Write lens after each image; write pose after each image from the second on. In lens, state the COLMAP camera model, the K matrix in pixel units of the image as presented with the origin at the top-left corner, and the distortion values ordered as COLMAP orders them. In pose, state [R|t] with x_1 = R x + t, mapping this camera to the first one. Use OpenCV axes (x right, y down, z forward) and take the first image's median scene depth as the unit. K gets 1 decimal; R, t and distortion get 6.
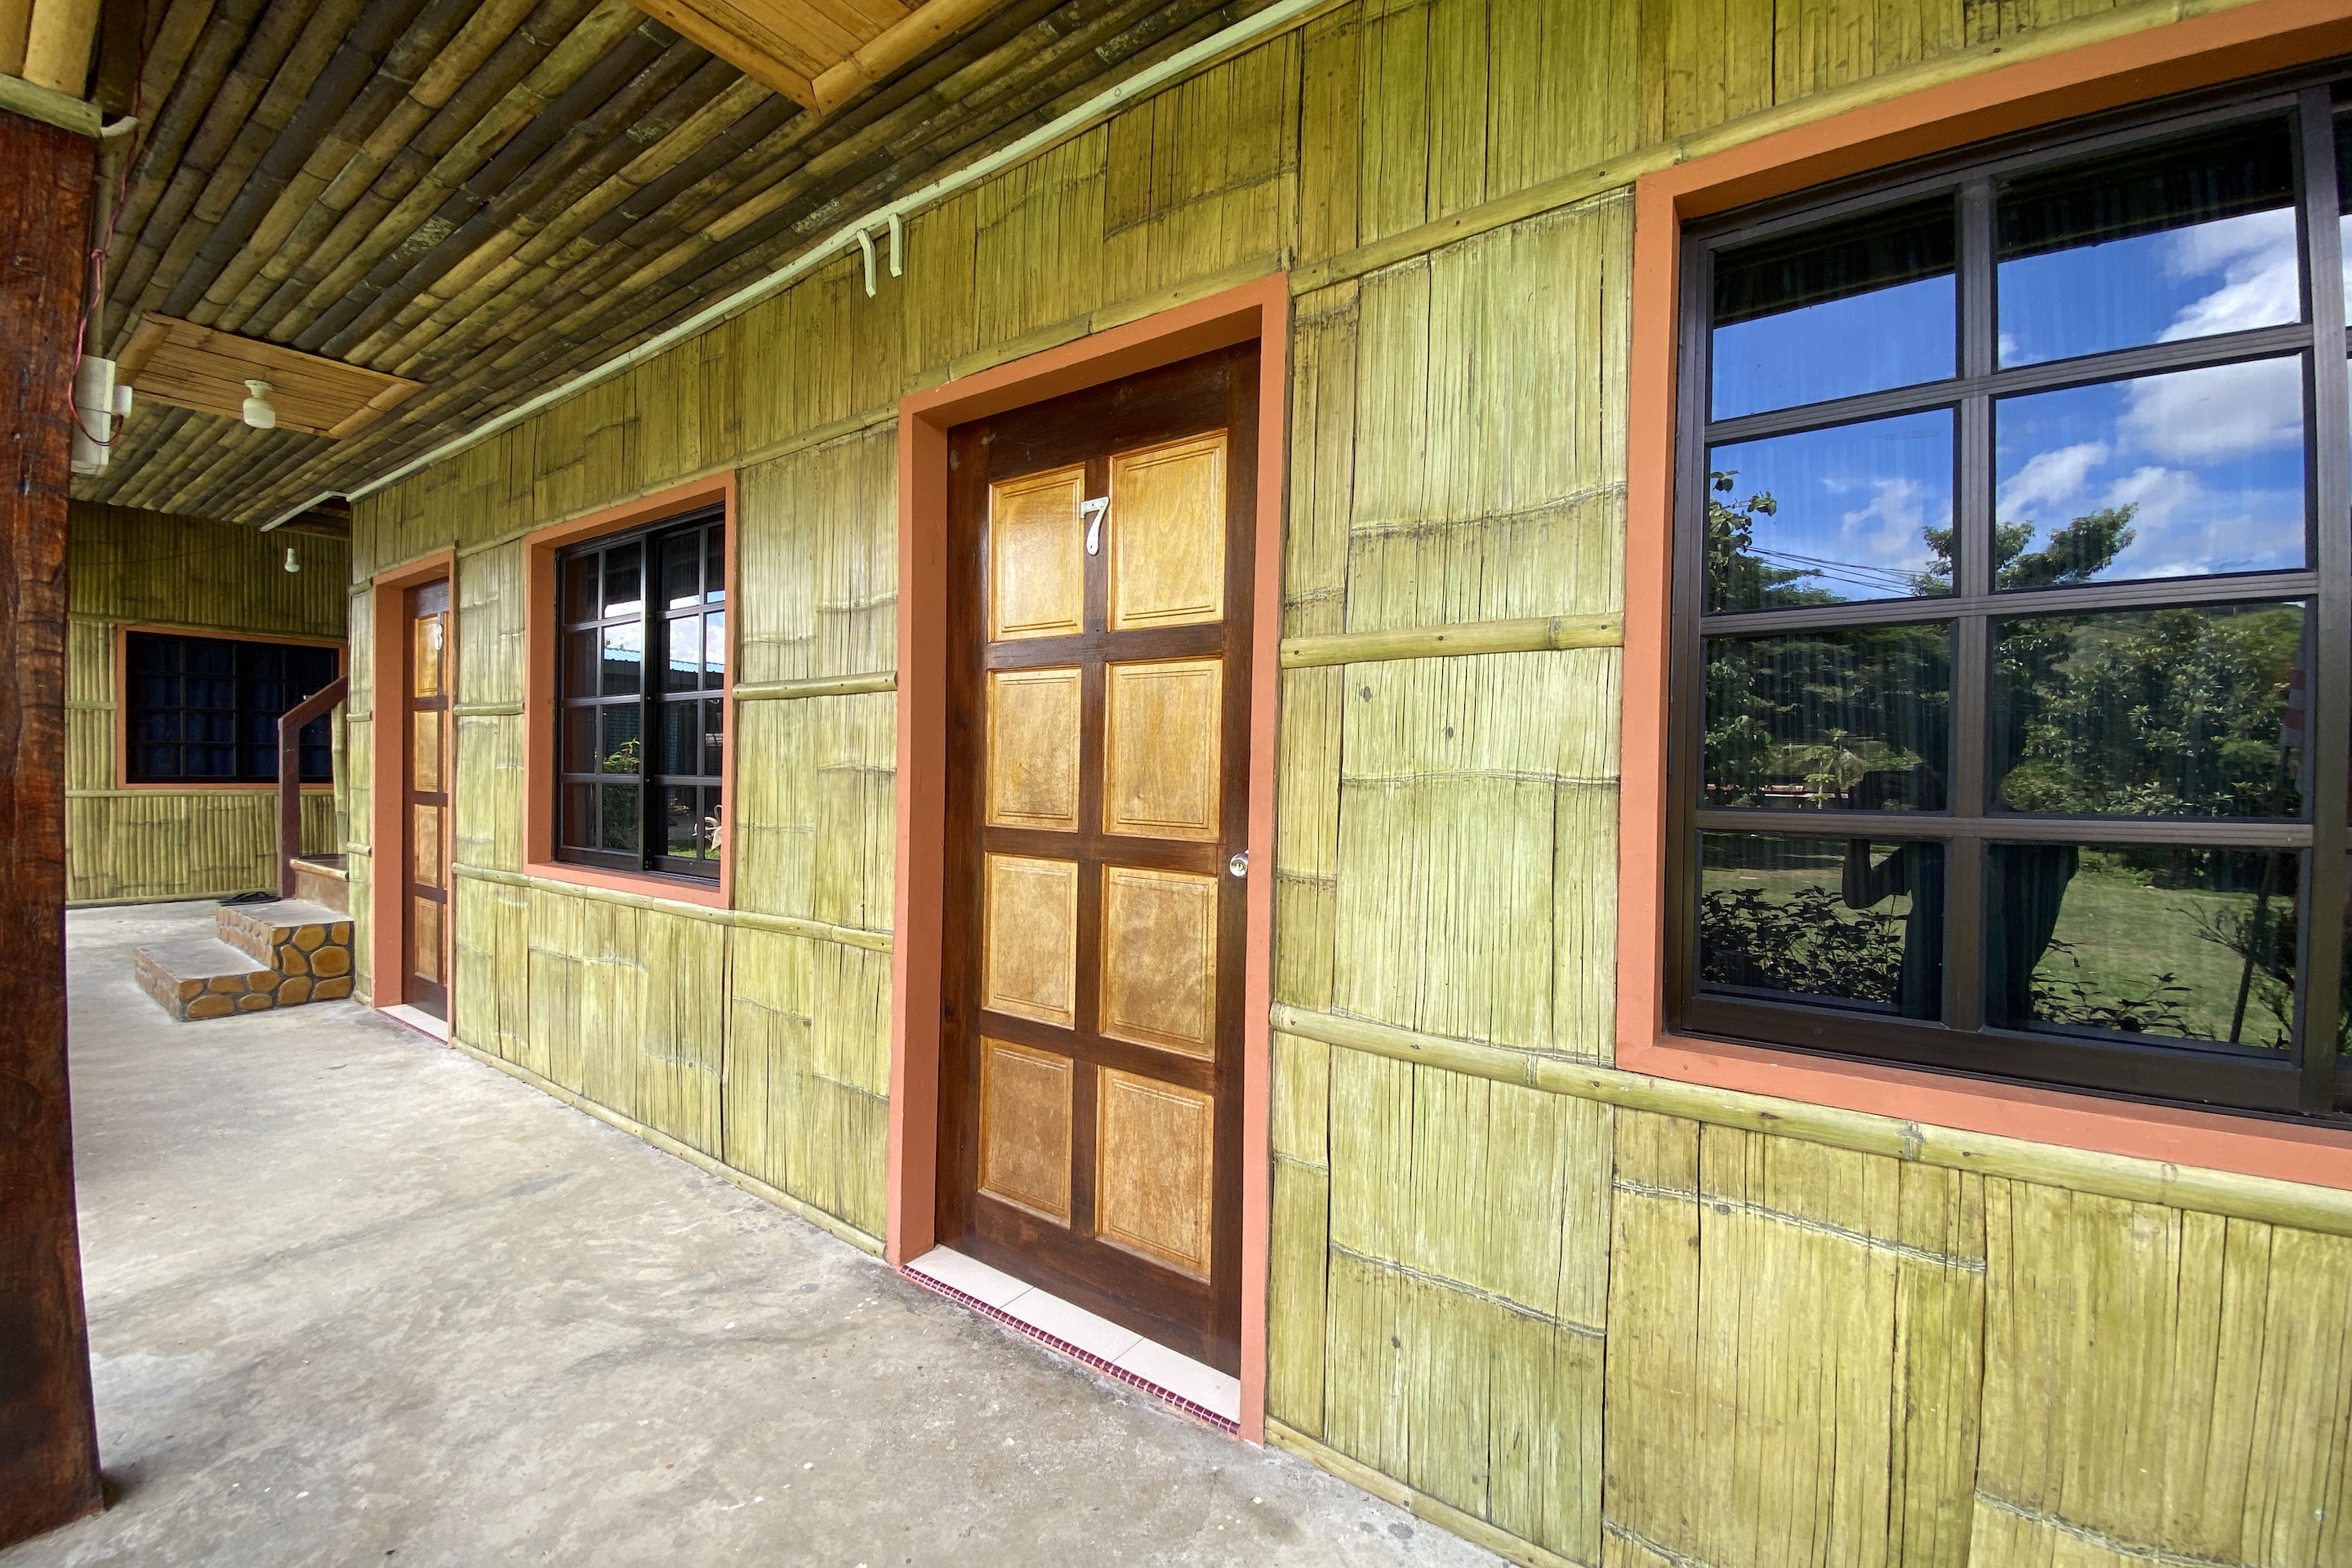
lens RADIAL K [[953.0, 0, 1184.3], [0, 953.0, 788.7], [0, 0, 1]] dist [0.012587, -0.017815]
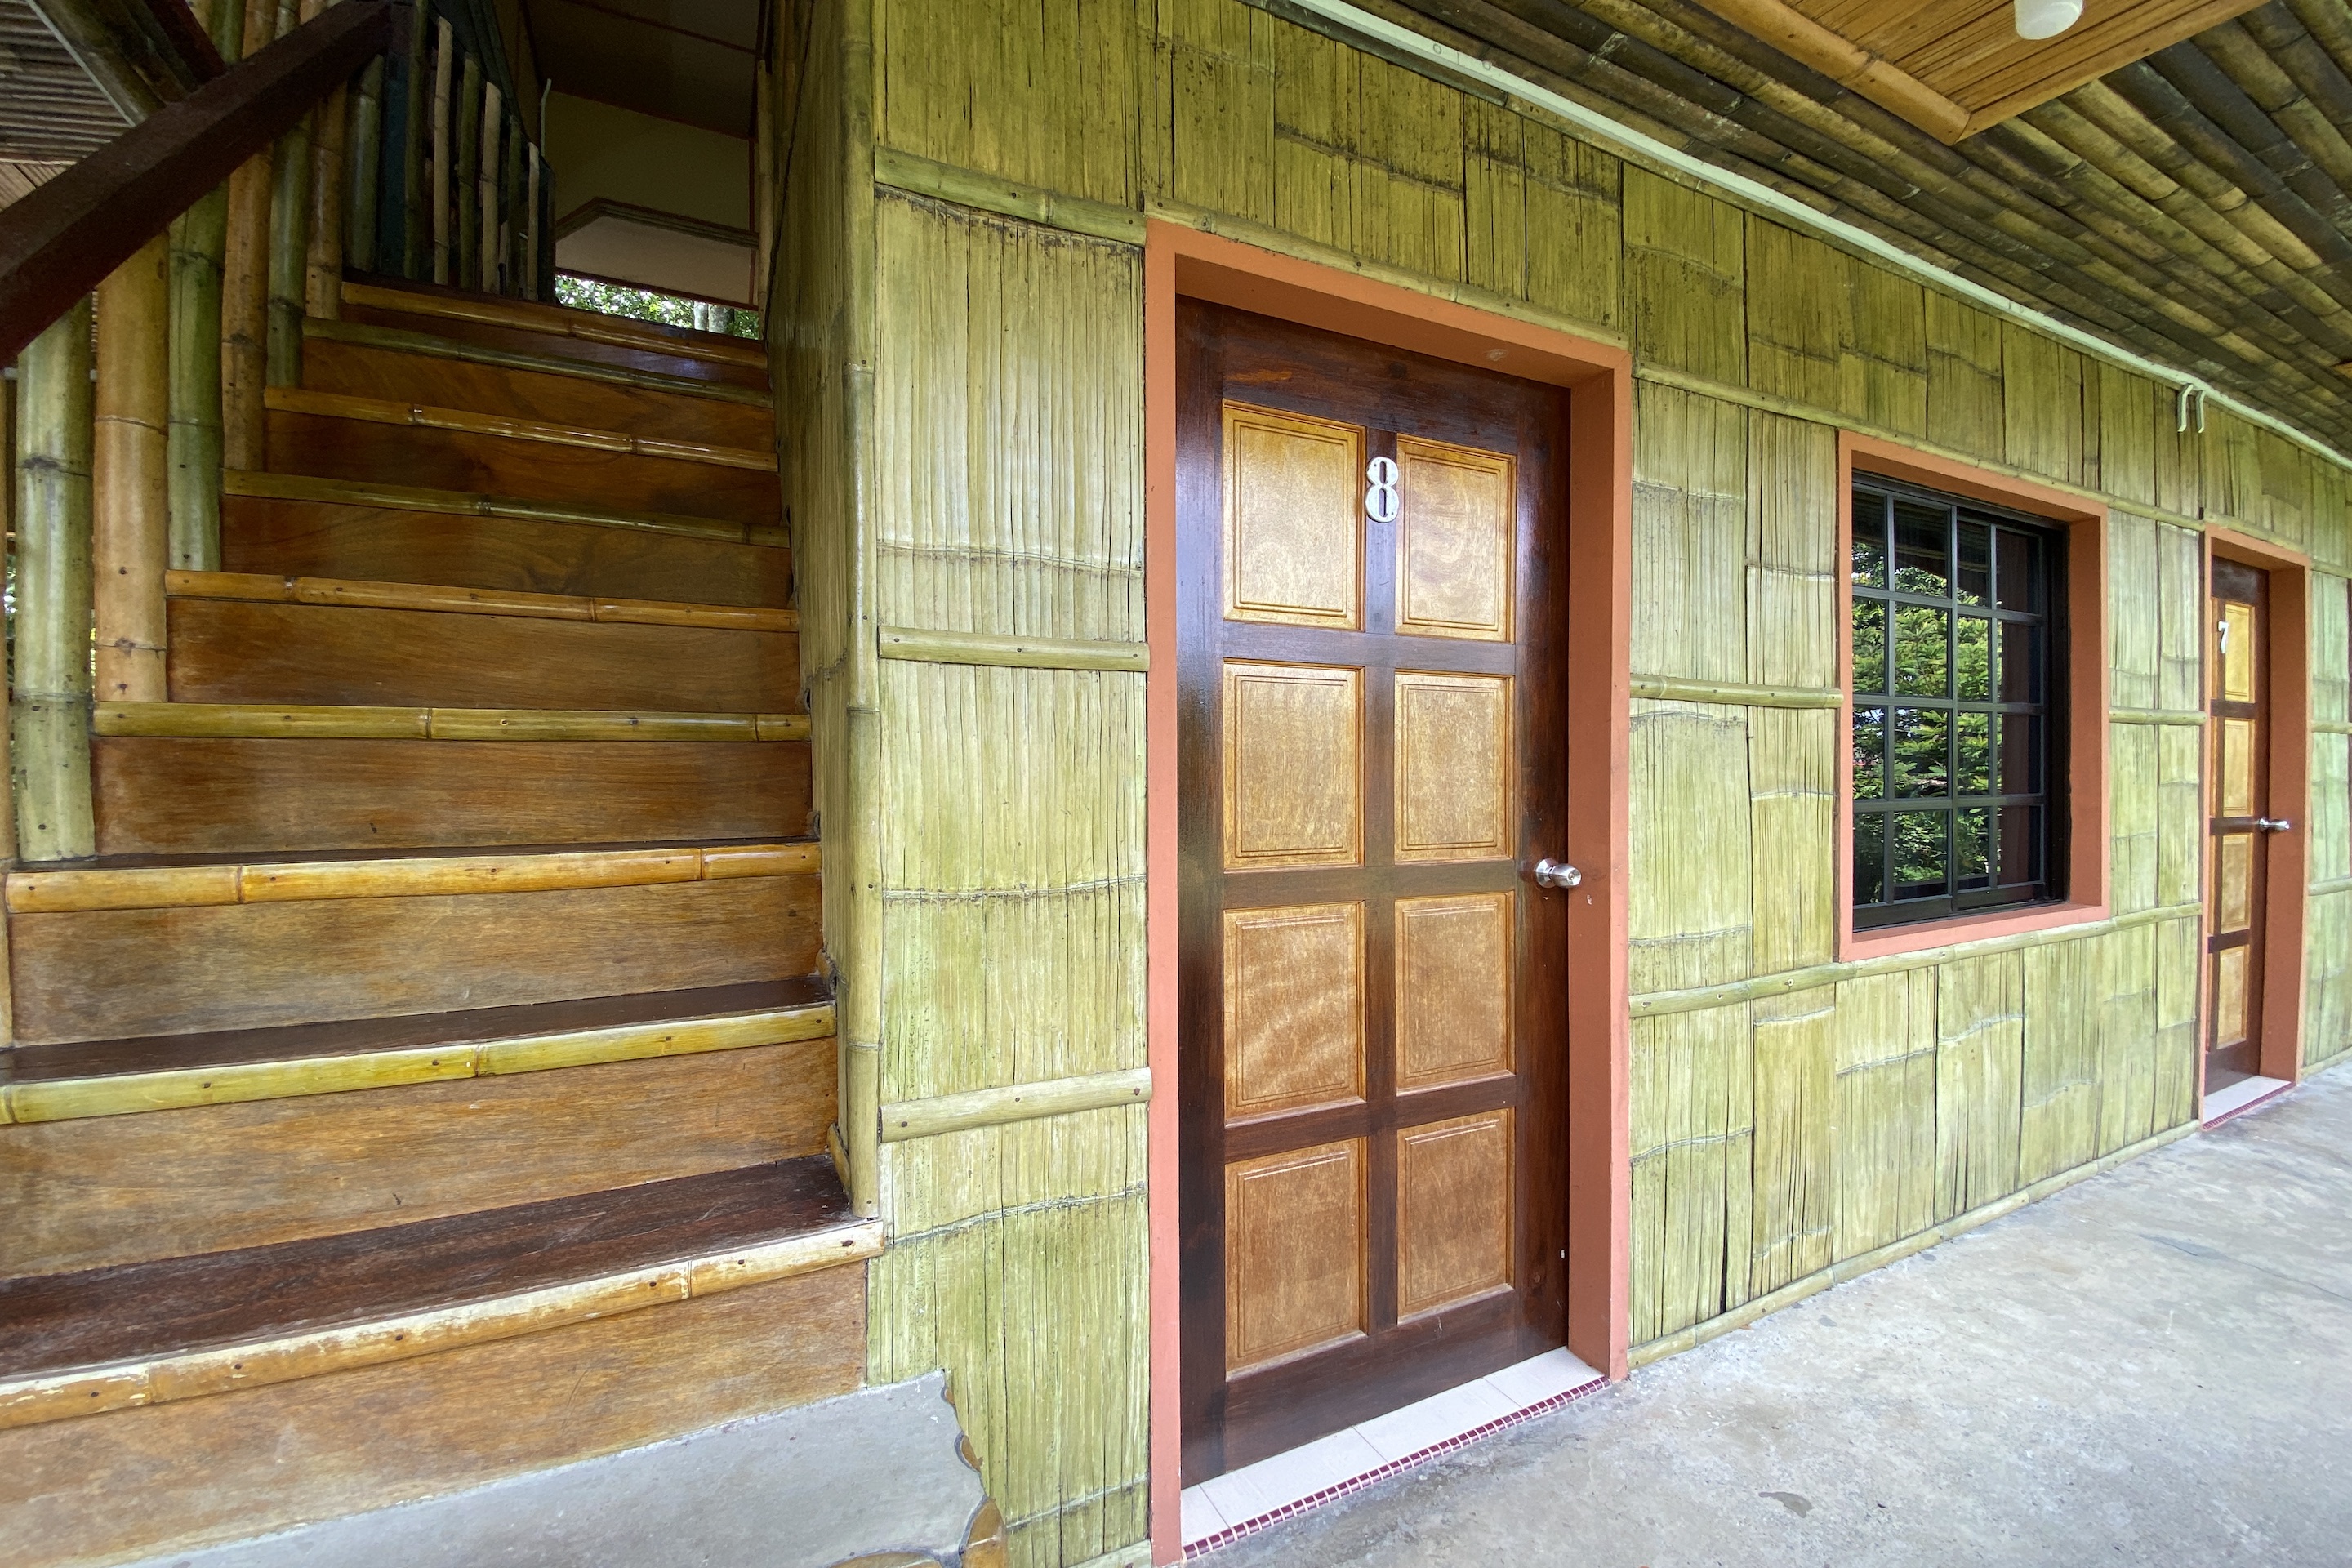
lens RADIAL K [[981.2, 0, 1175.4], [0, 981.2, 796.3], [0, 0, 1]] dist [0.013270, -0.017124]
pose [[0.459185, -0.032214, 0.887756, -1.742827], [0.029616, 0.999342, 0.020945, -0.056241], [-0.887847, 0.016674, 0.459837, 1.289039]]
